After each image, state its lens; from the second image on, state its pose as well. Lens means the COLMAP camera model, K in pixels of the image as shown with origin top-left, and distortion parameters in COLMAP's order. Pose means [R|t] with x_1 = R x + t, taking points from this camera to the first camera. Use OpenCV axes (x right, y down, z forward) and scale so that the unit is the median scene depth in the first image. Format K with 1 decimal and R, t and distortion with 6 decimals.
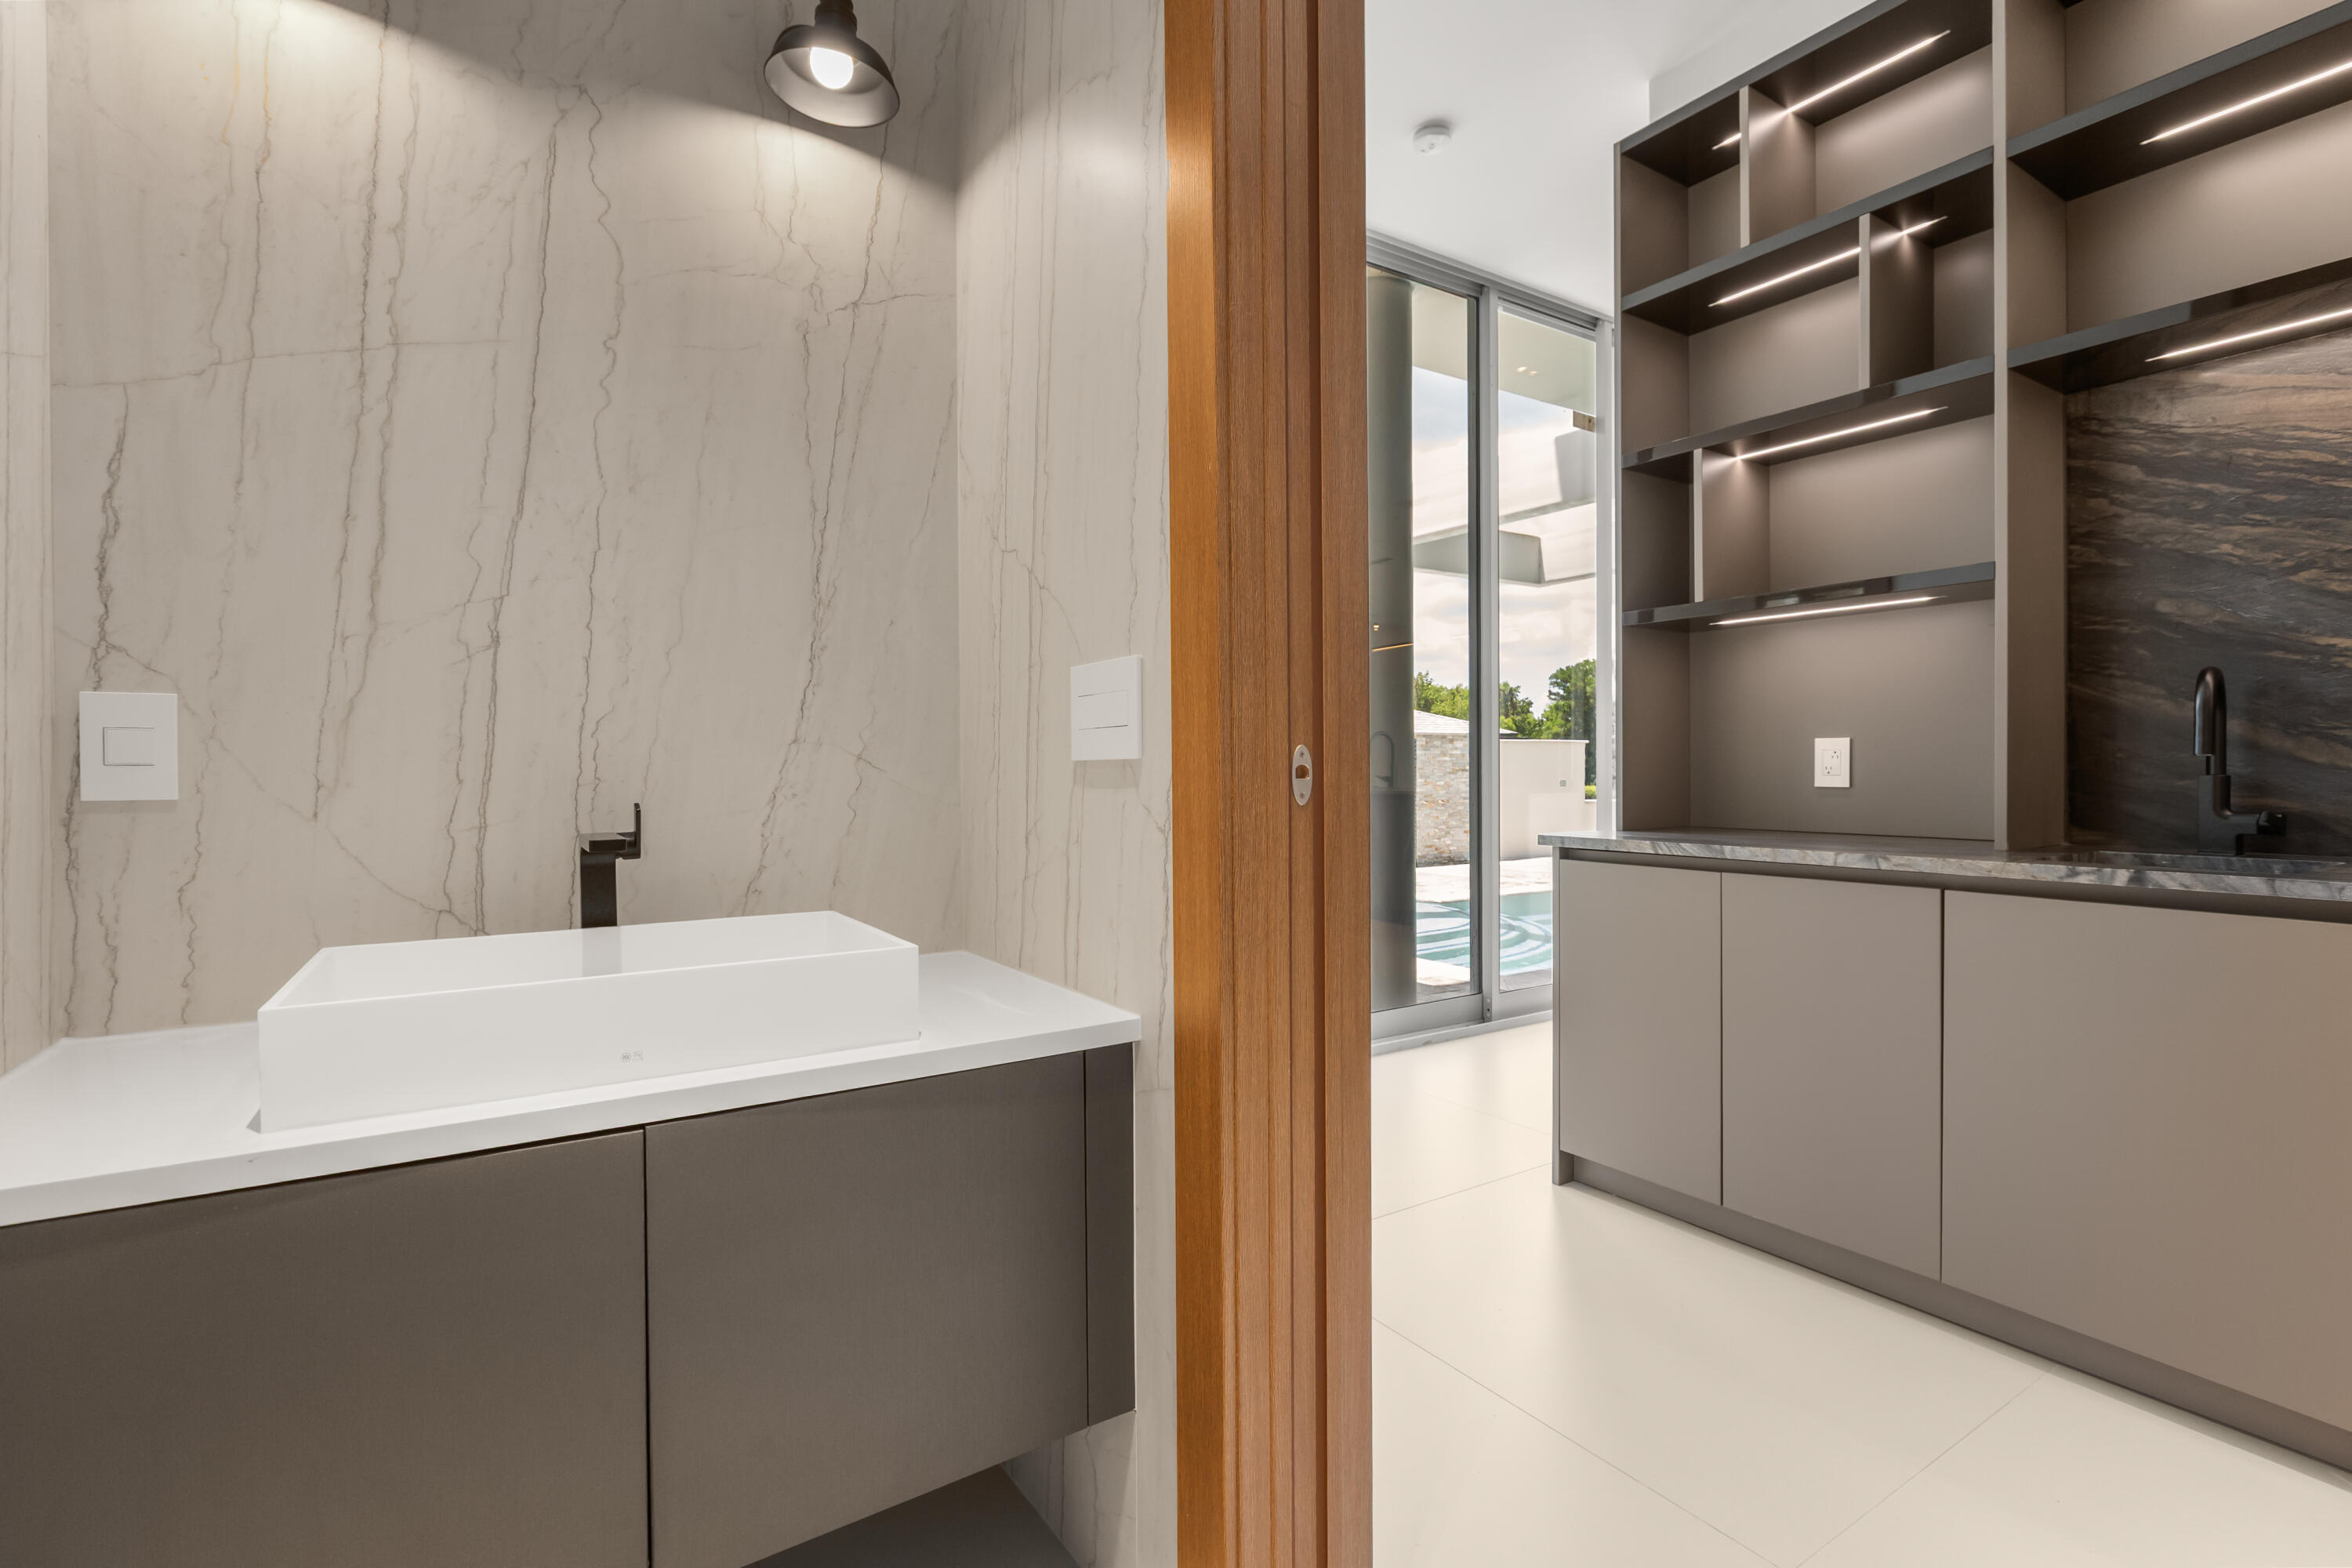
lens RADIAL K [[1077.7, 0, 1174.2], [0, 1077.7, 776.2], [0, 0, 1]] dist [-0.010081, 0.000719]
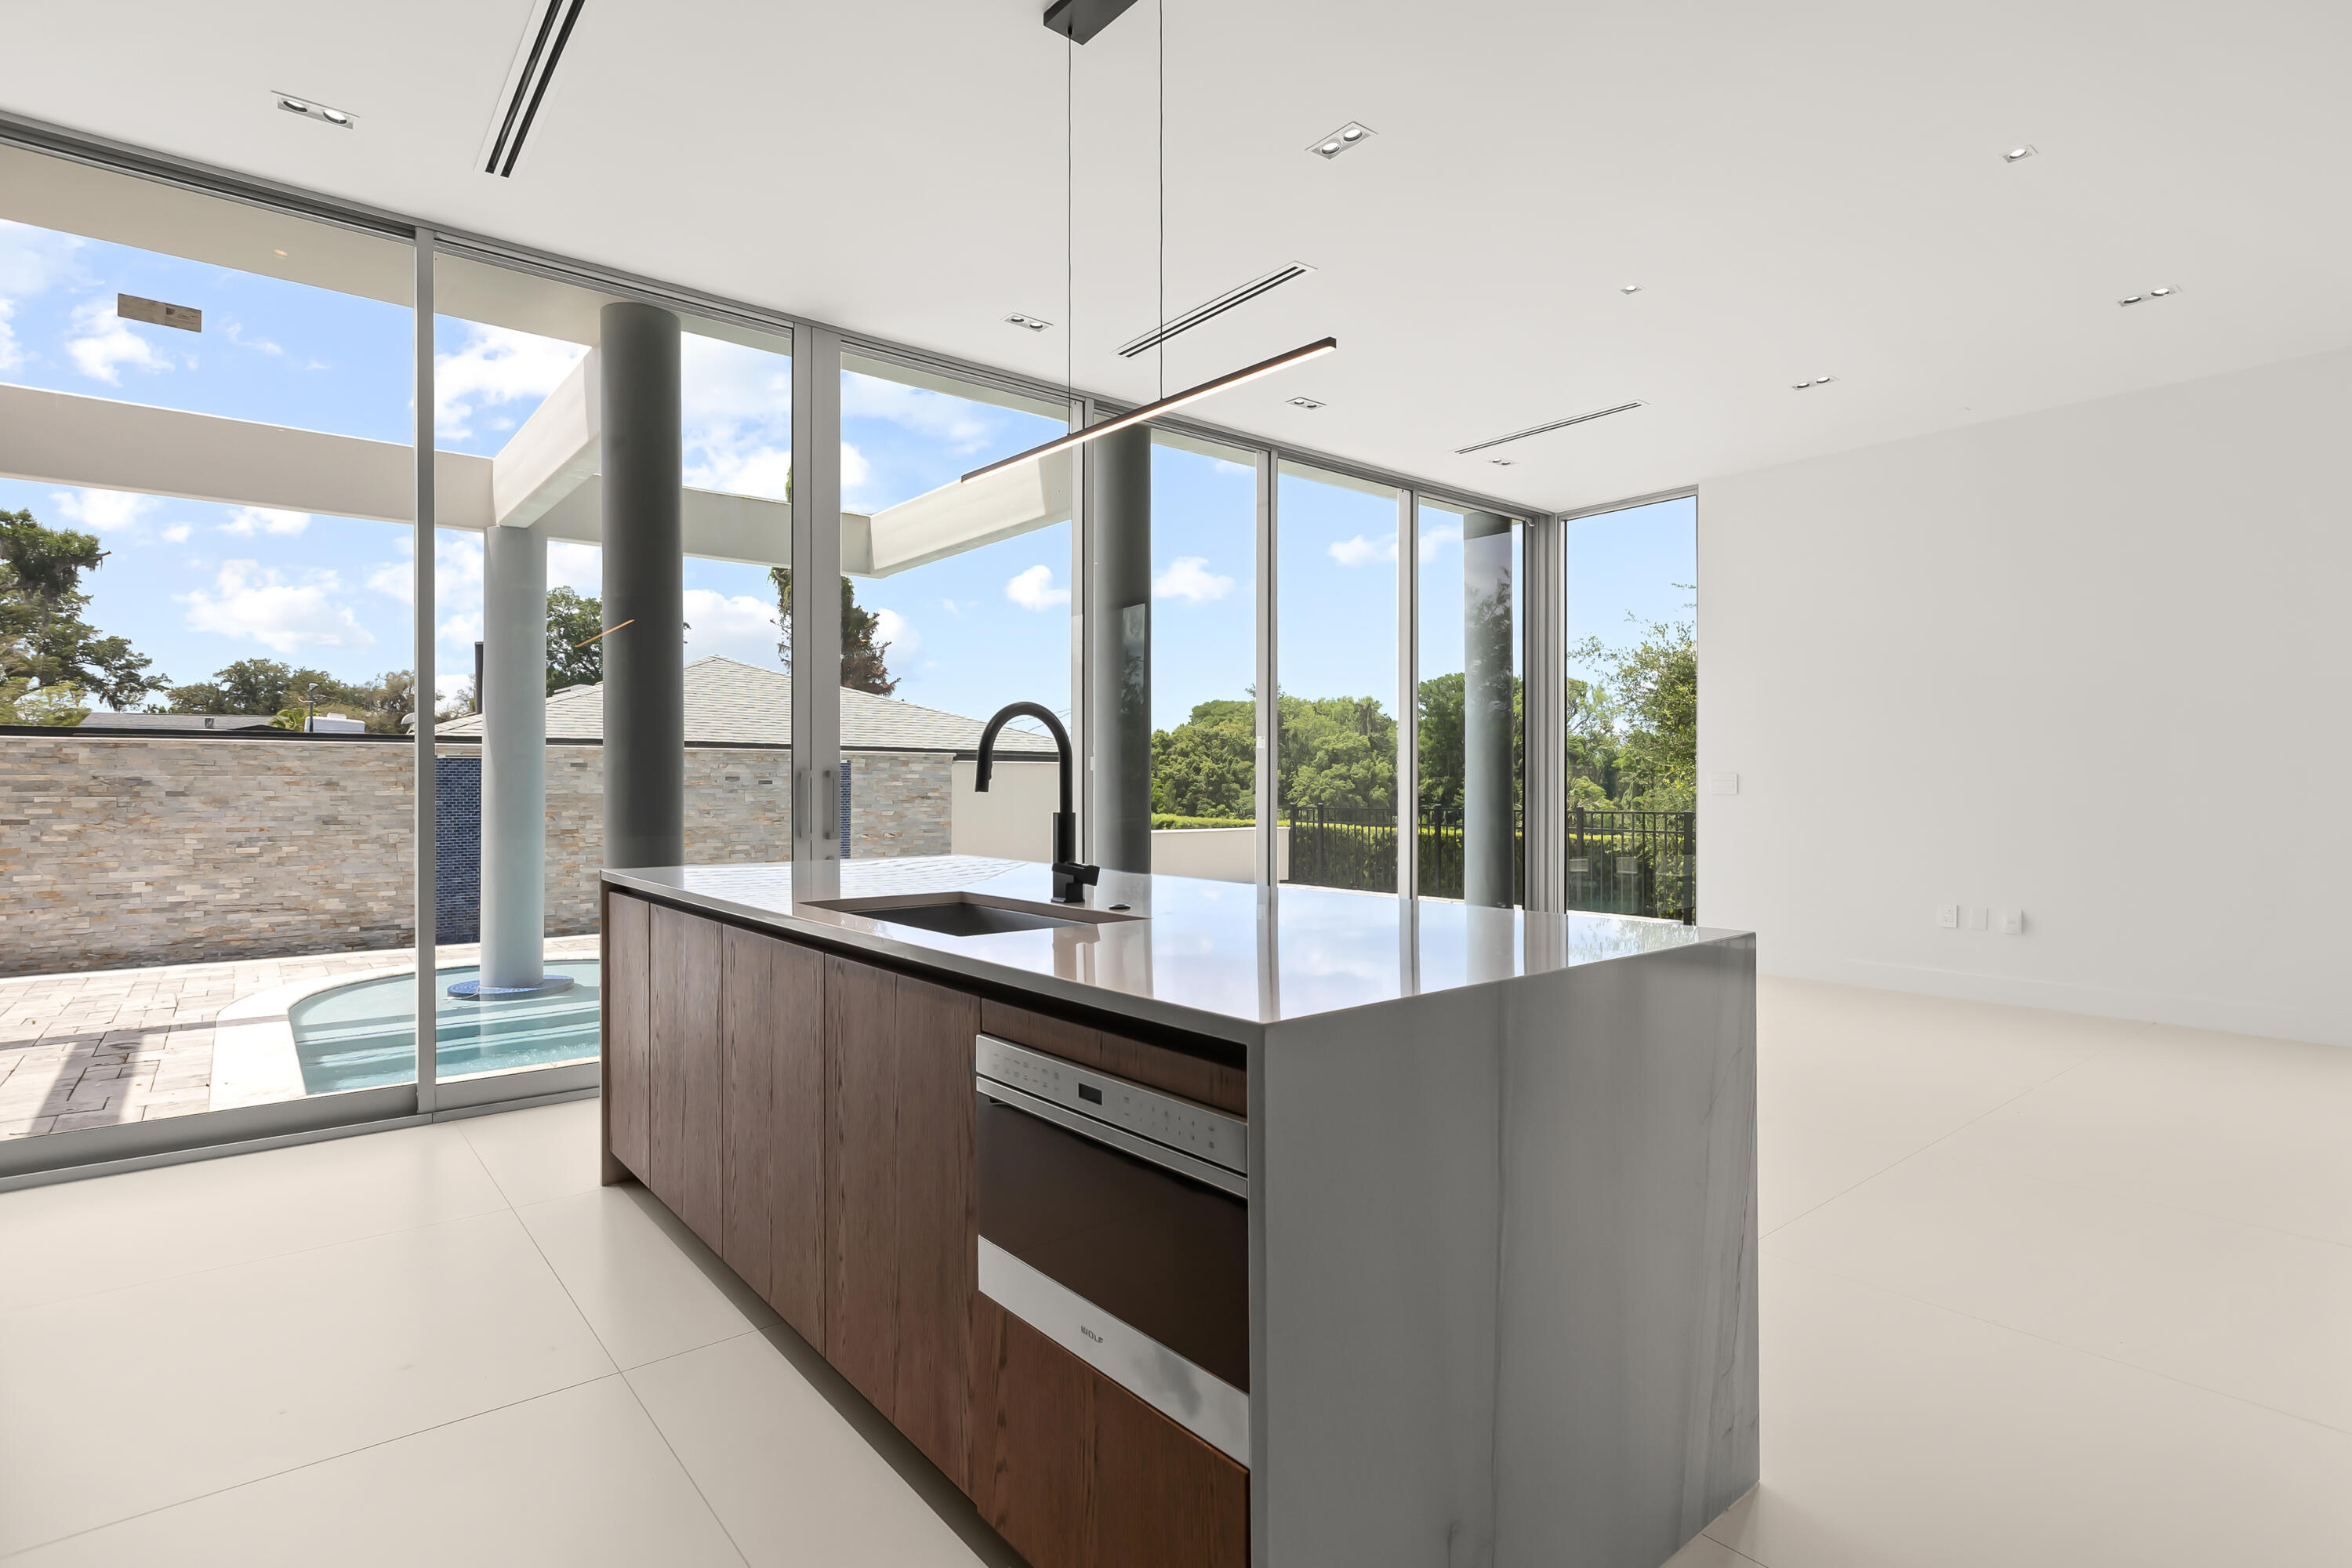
lens RADIAL K [[1157.5, 0, 1200.1], [0, 1157.5, 786.4], [0, 0, 1]] dist [-0.001088, 0.000457]
pose [[0.991436, 0.002501, 0.130570, 0.370503], [-0.001534, 0.999971, -0.007509, -0.007998], [-0.130585, 0.007244, 0.991411, 0.074198]]
